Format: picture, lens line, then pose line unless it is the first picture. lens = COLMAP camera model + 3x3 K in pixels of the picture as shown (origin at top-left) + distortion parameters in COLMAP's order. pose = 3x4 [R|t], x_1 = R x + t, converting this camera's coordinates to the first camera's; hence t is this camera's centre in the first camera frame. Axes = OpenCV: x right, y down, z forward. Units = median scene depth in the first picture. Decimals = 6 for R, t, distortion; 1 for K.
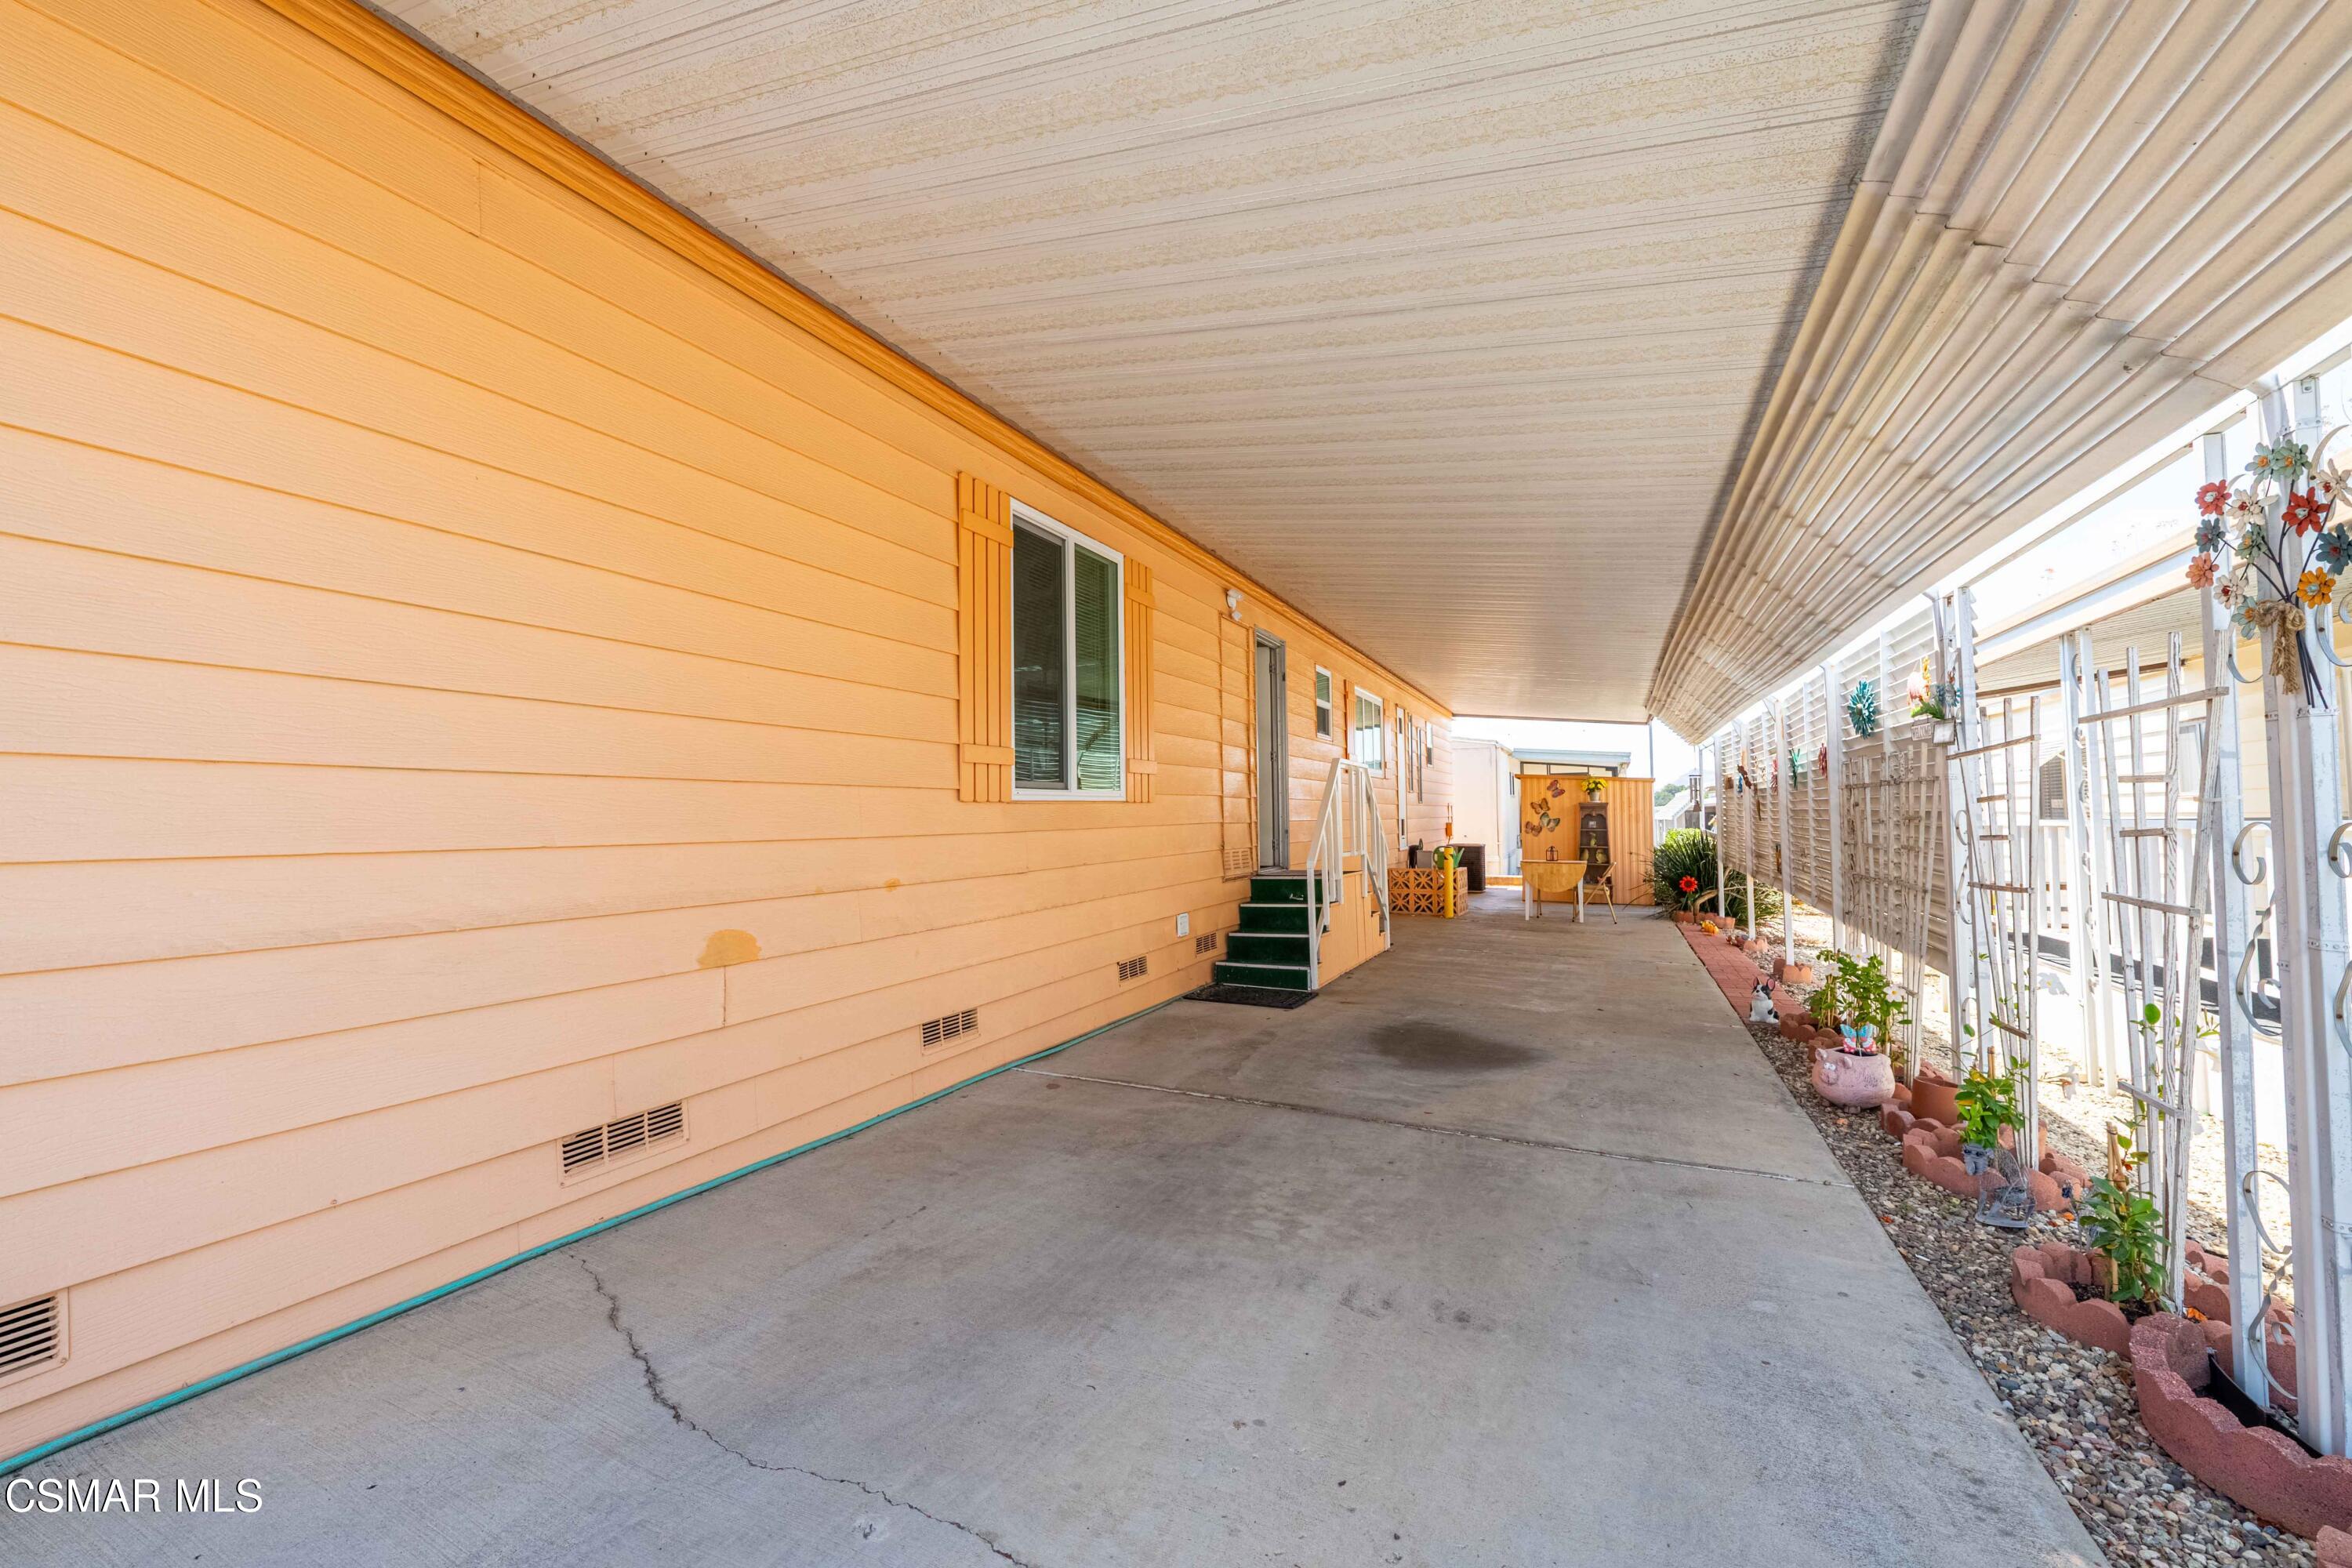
lens RADIAL K [[942.4, 0, 1174.5], [0, 942.4, 806.6], [0, 0, 1]] dist [0.000255, -0.003170]
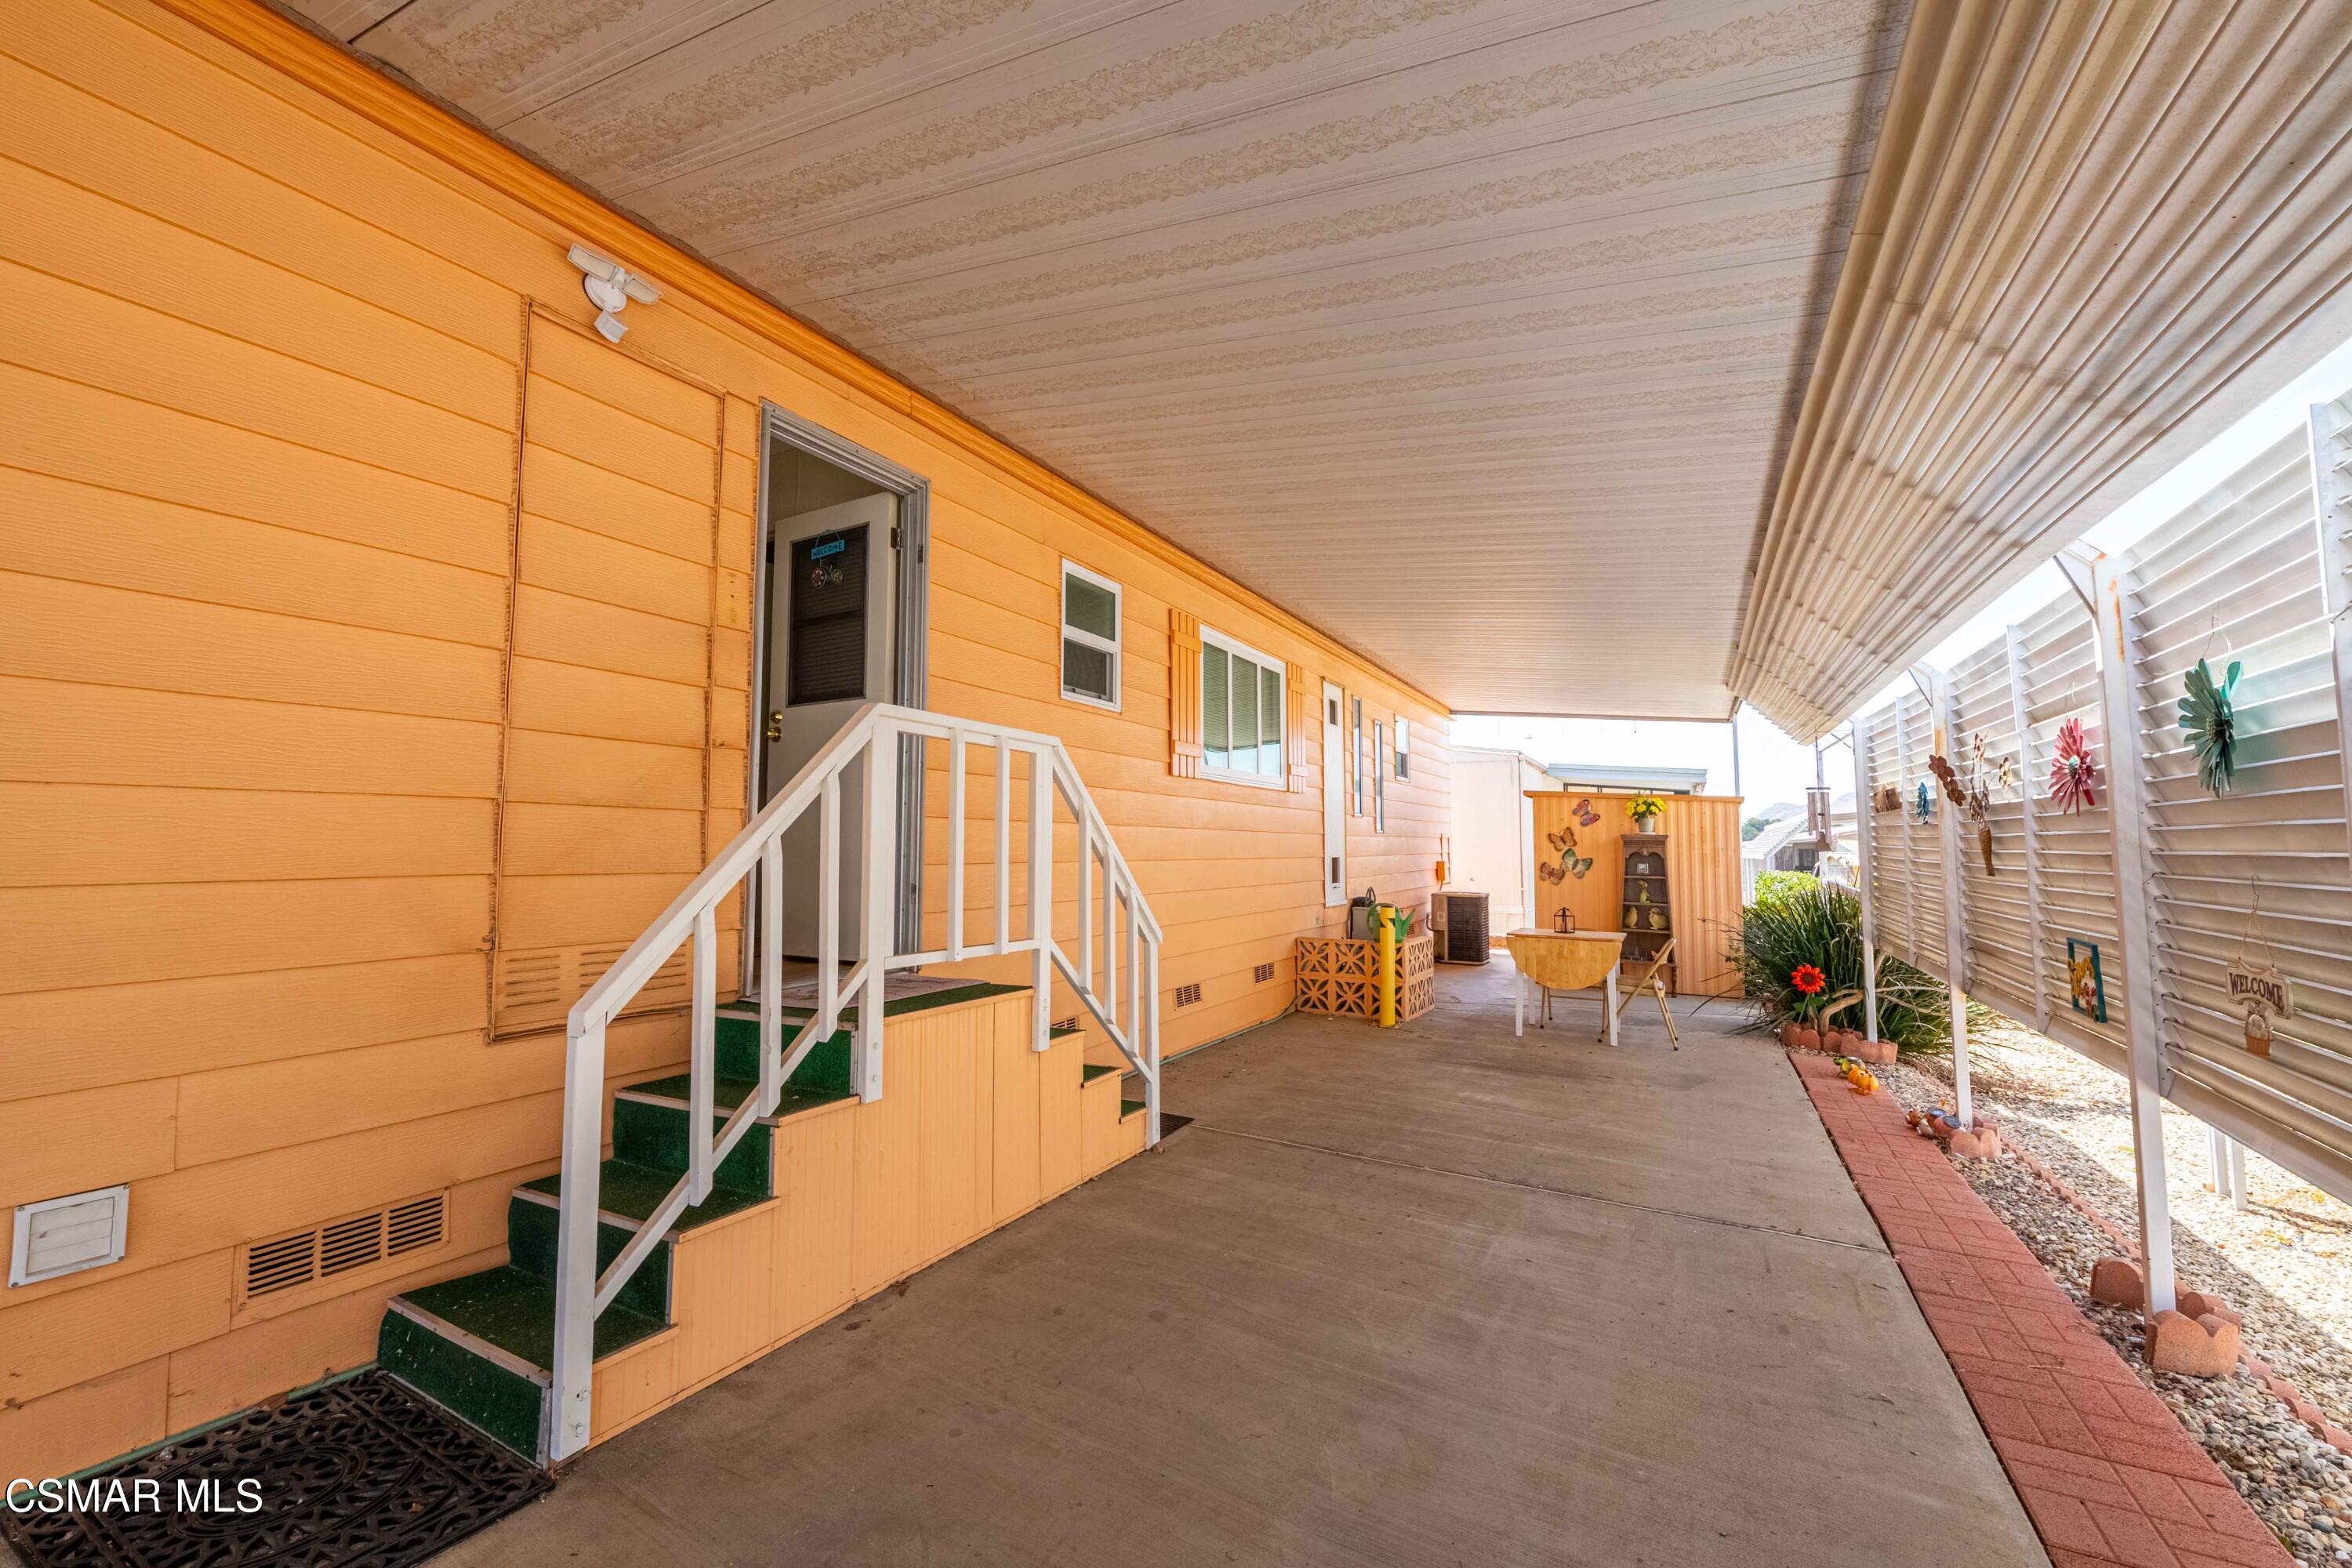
lens RADIAL K [[942.4, 0, 1174.5], [0, 942.4, 806.6], [0, 0, 1]] dist [0.000255, -0.003170]
pose [[0.997768, 0.007458, -0.066360, 0.179758], [-0.009593, 0.999445, -0.031912, 0.000298], [0.066085, 0.032477, 0.997285, 0.362402]]
